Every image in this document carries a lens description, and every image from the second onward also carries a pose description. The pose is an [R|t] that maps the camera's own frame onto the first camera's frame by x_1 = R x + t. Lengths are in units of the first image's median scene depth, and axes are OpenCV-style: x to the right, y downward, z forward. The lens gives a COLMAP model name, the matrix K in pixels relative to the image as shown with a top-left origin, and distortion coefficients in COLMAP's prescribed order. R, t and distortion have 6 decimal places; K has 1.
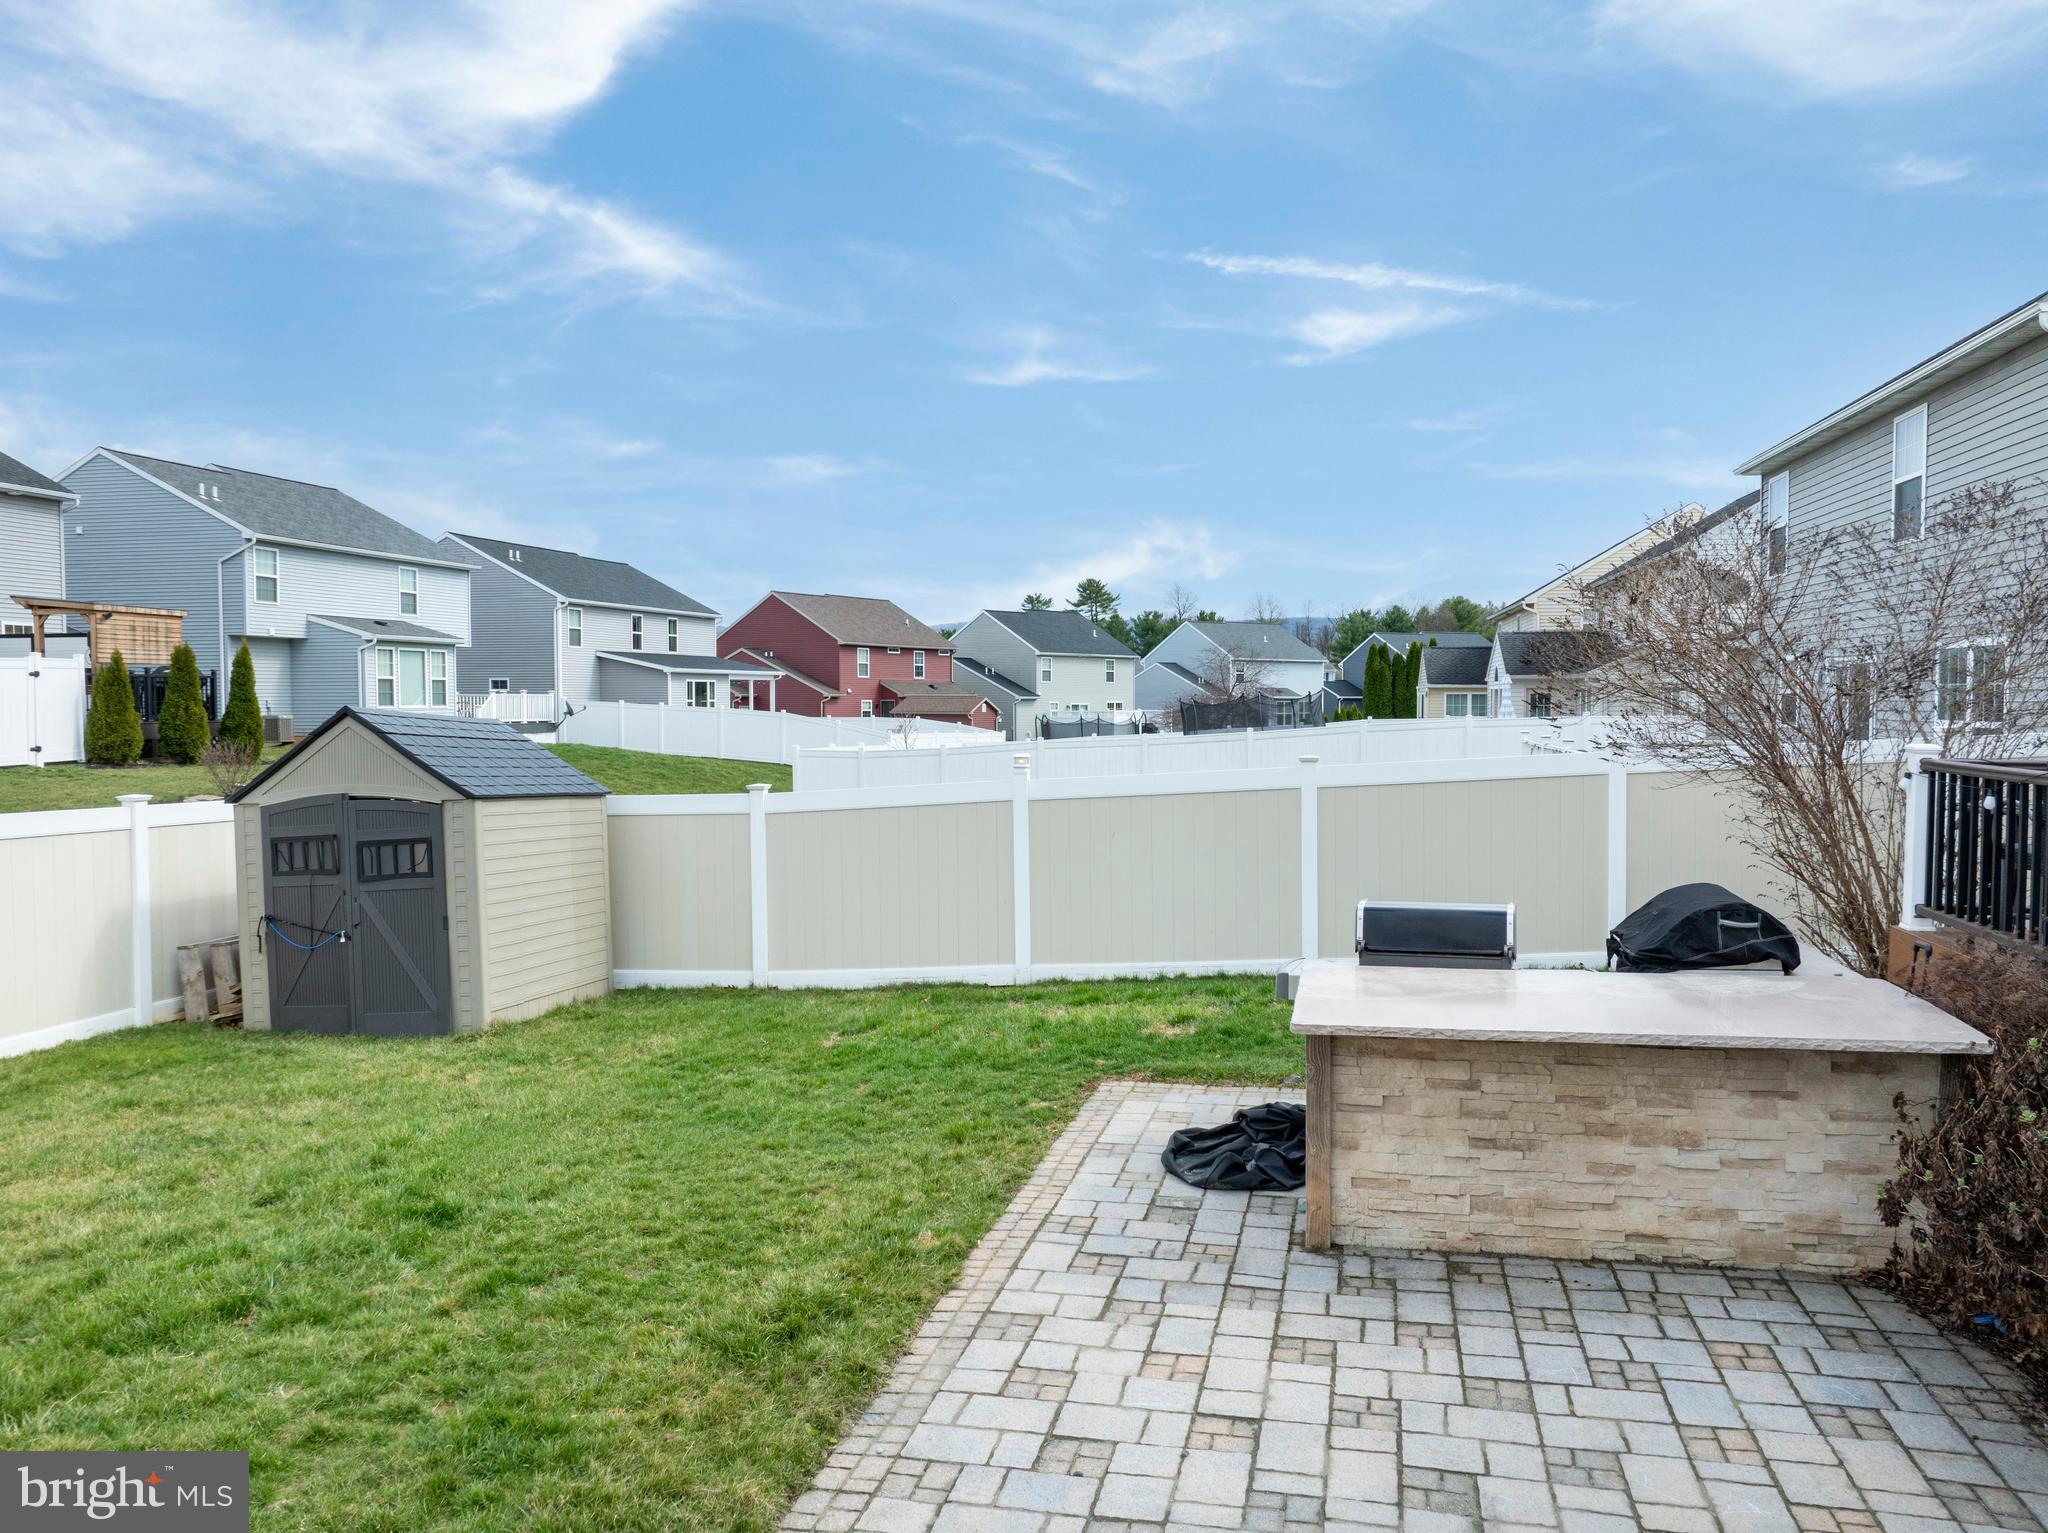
lens RADIAL K [[1442.2, 0, 1029.8], [0, 1442.2, 766.2], [0, 0, 1]] dist [-0.056510, 0.032577]
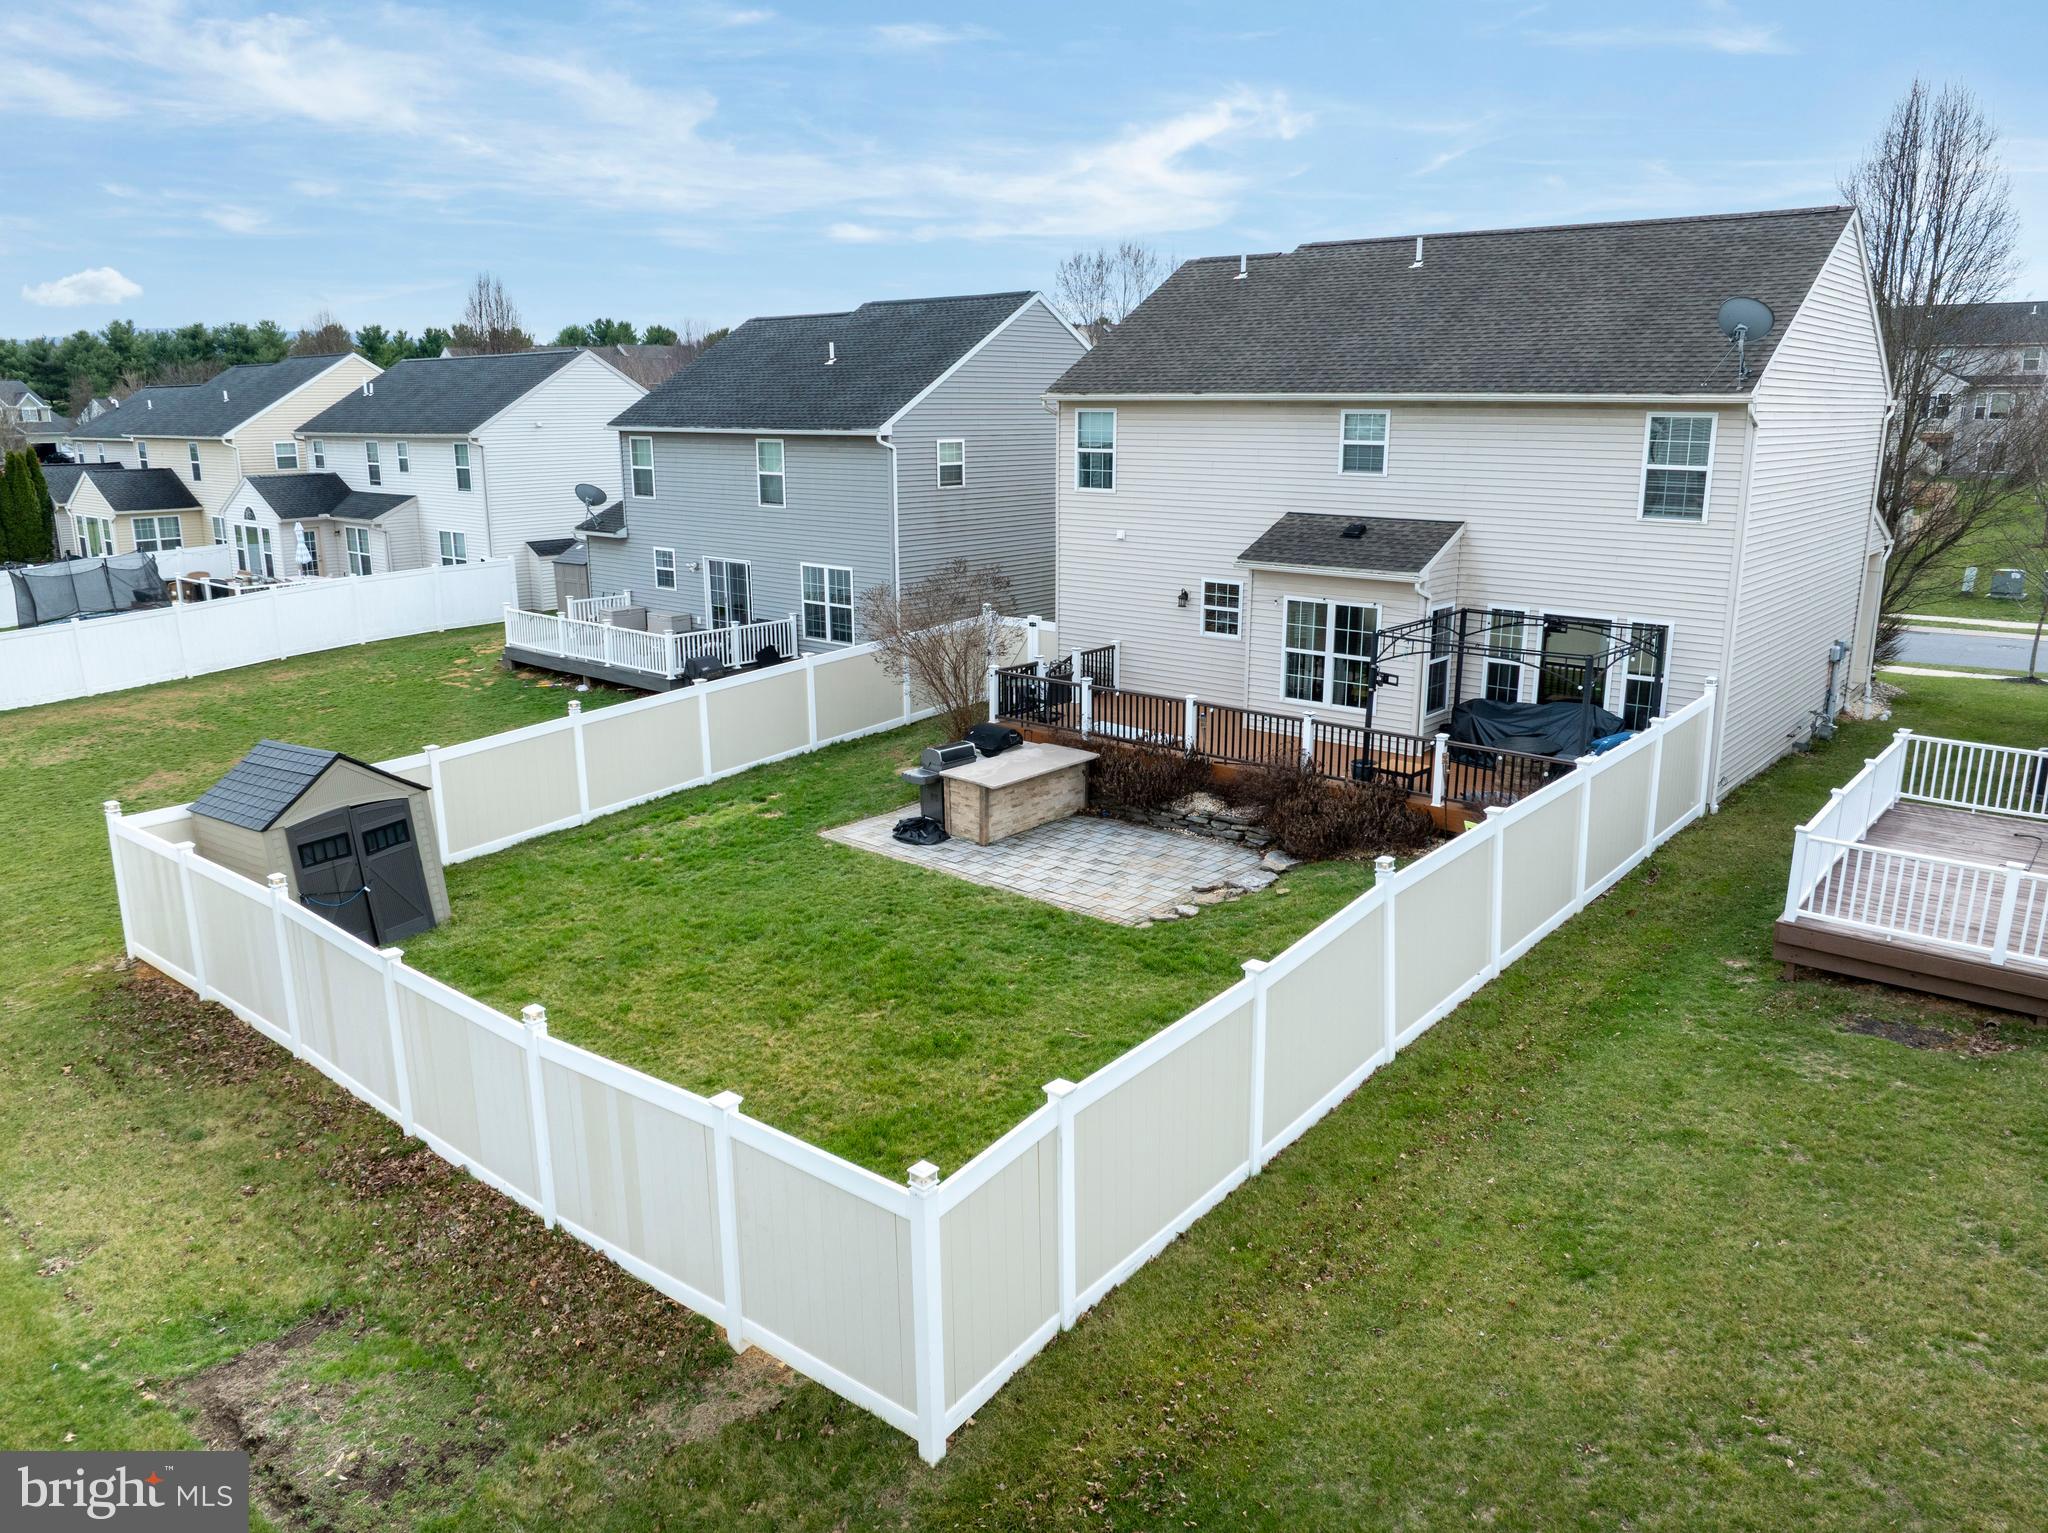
lens RADIAL K [[1438.6, 0, 1024.0], [0, 1438.6, 766.5], [0, 0, 1]] dist [-0.034556, -0.004944]
pose [[0.487006, -0.213800, 0.846826, -2.966546], [0.043226, 0.974288, 0.221121, -0.705558], [-0.872328, -0.071083, 0.483726, -0.901733]]
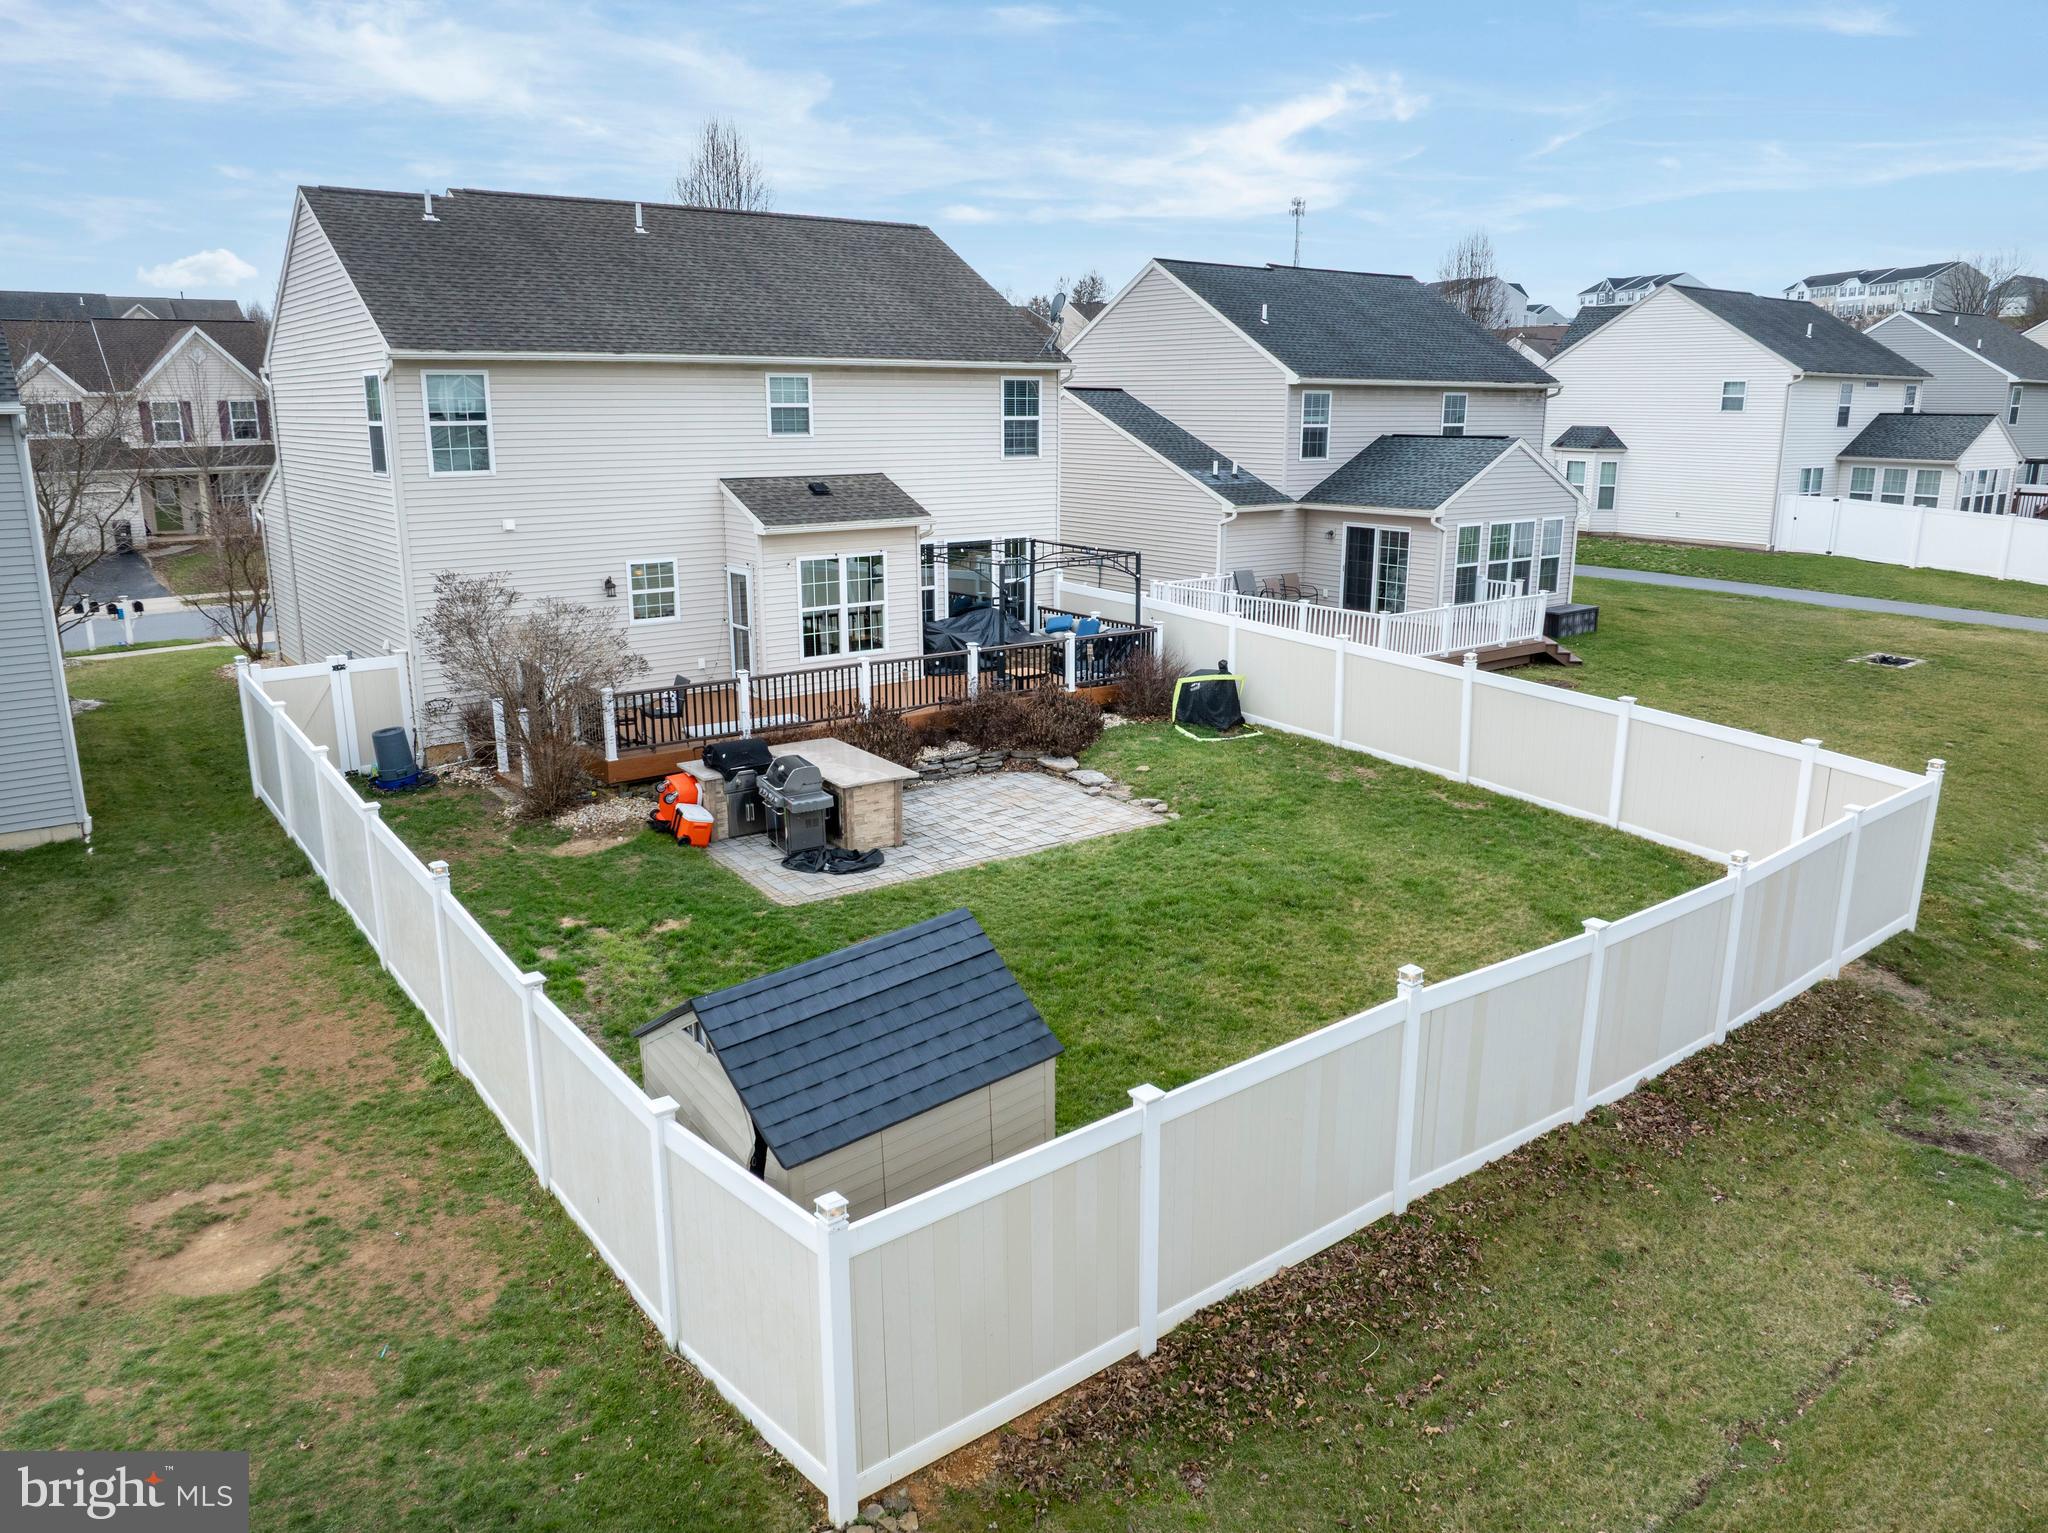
lens RADIAL K [[1438.6, 0, 1024.0], [0, 1438.6, 766.5], [0, 0, 1]] dist [-0.034556, -0.004944]
pose [[-0.751473, -0.161147, 0.639782, -2.226746], [0.031668, 0.959785, 0.278946, -0.799331], [-0.659004, 0.229881, -0.716149, 3.304346]]
